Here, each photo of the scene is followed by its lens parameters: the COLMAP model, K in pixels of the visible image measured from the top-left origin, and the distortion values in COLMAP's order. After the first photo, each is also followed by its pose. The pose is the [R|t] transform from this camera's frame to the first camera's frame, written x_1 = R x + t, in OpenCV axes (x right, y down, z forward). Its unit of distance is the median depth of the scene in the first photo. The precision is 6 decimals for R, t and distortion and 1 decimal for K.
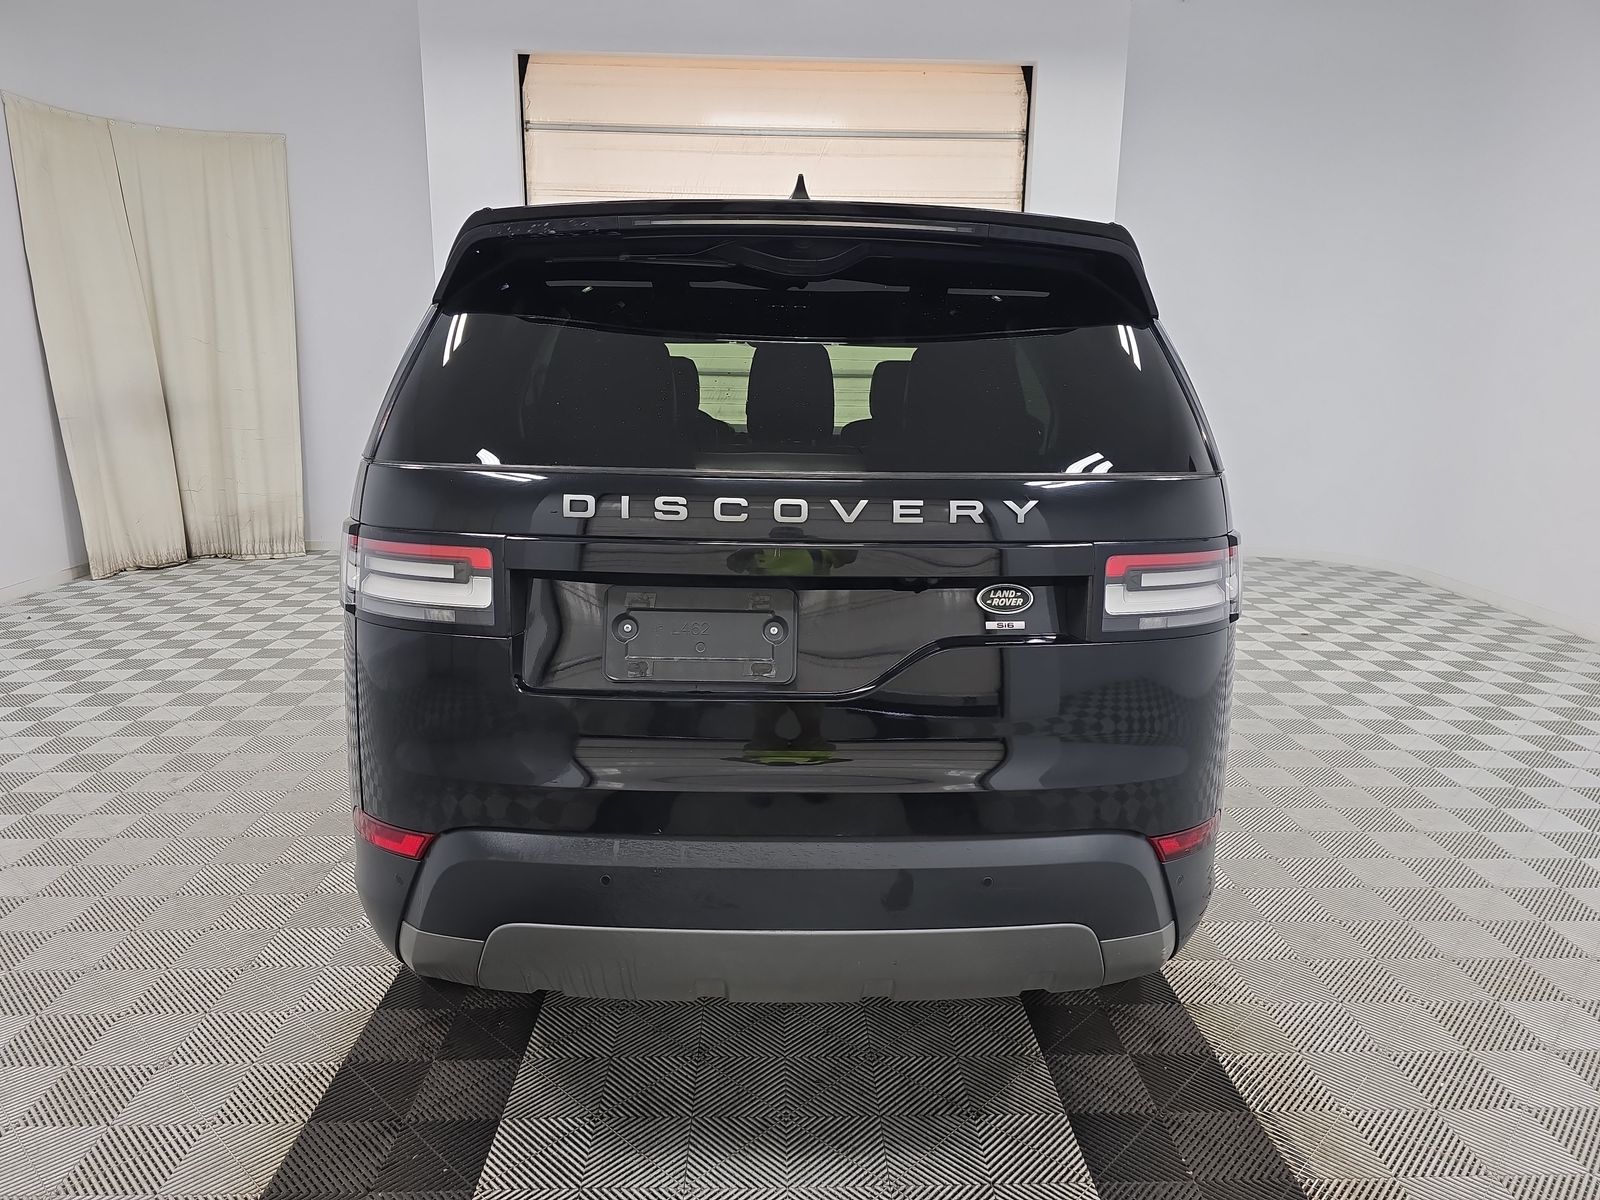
lens RADIAL K [[1083.9, 0, 800.0], [0, 1083.9, 600.0], [0, 0, 1]] dist [0.026120, -0.001341]
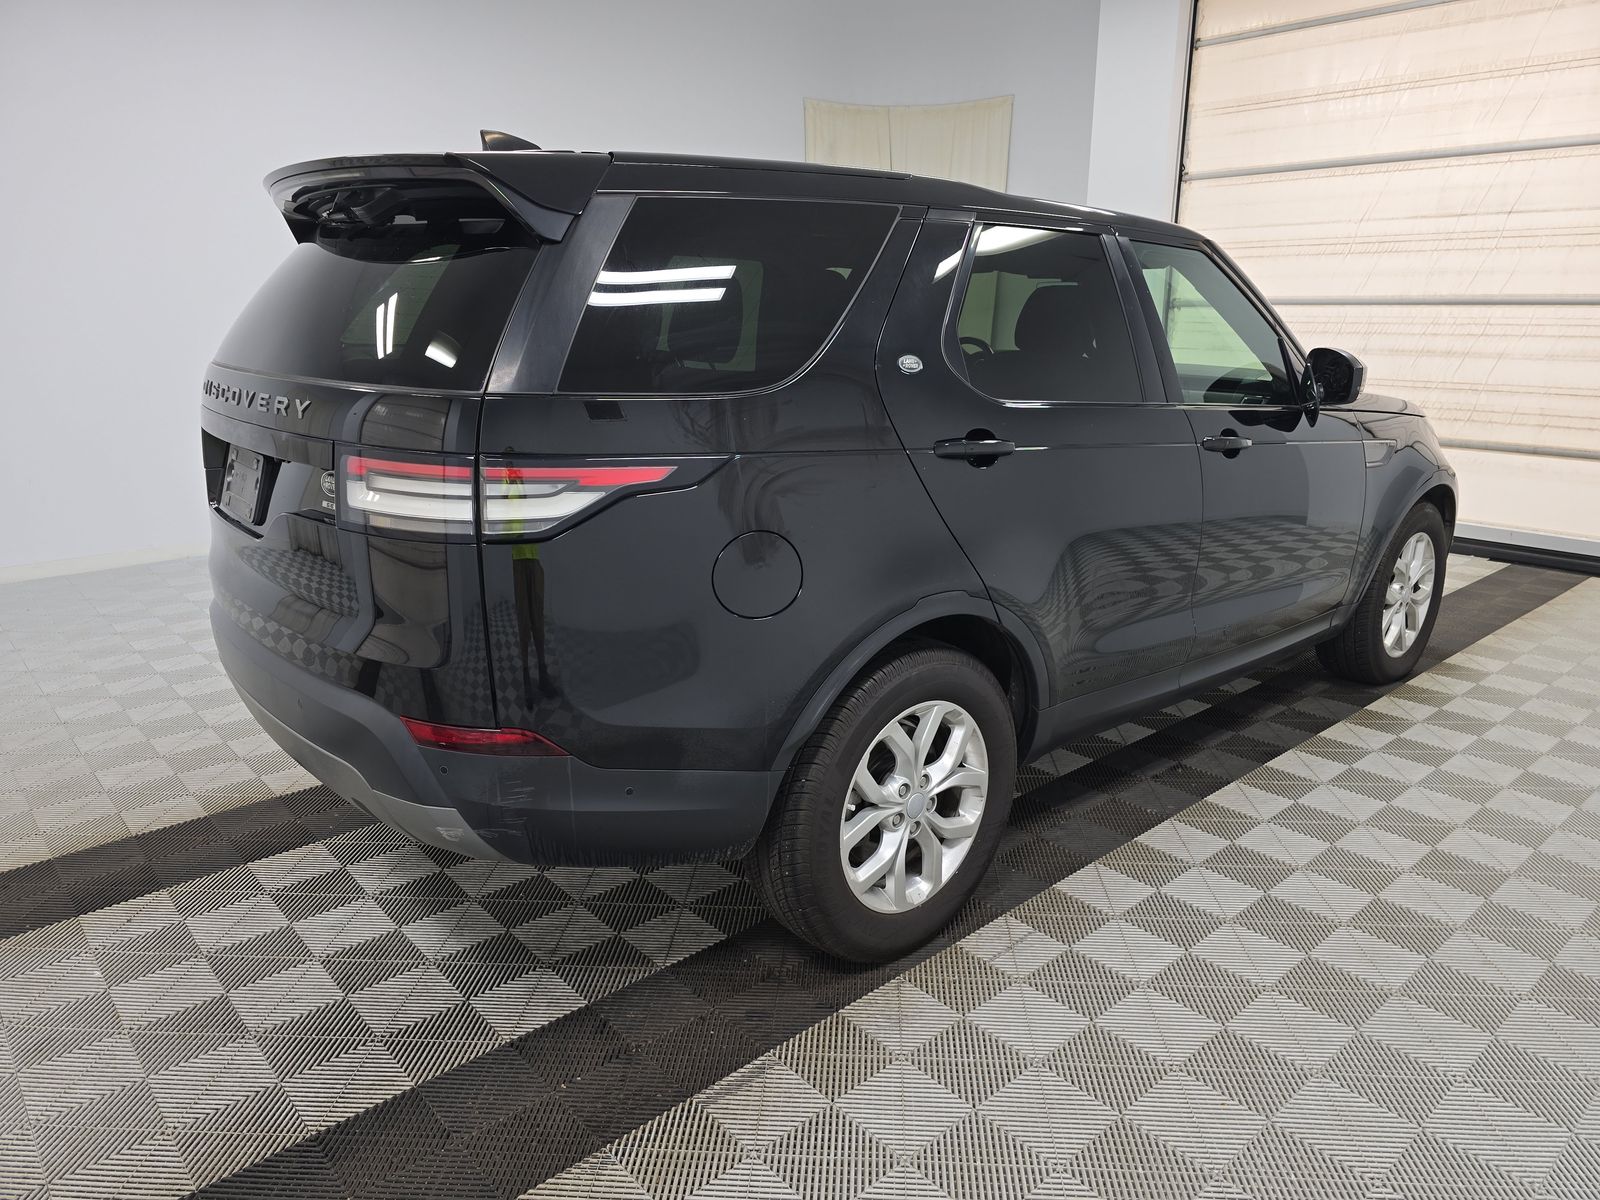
lens RADIAL K [[1083.9, 0, 800.0], [0, 1083.9, 600.0], [0, 0, 1]] dist [0.026120, -0.001341]
pose [[0.625885, 0.199630, -0.753934, 0.385999], [-0.161025, 0.978935, 0.125530, -0.029043], [0.763111, 0.042835, 0.644846, 0.160722]]
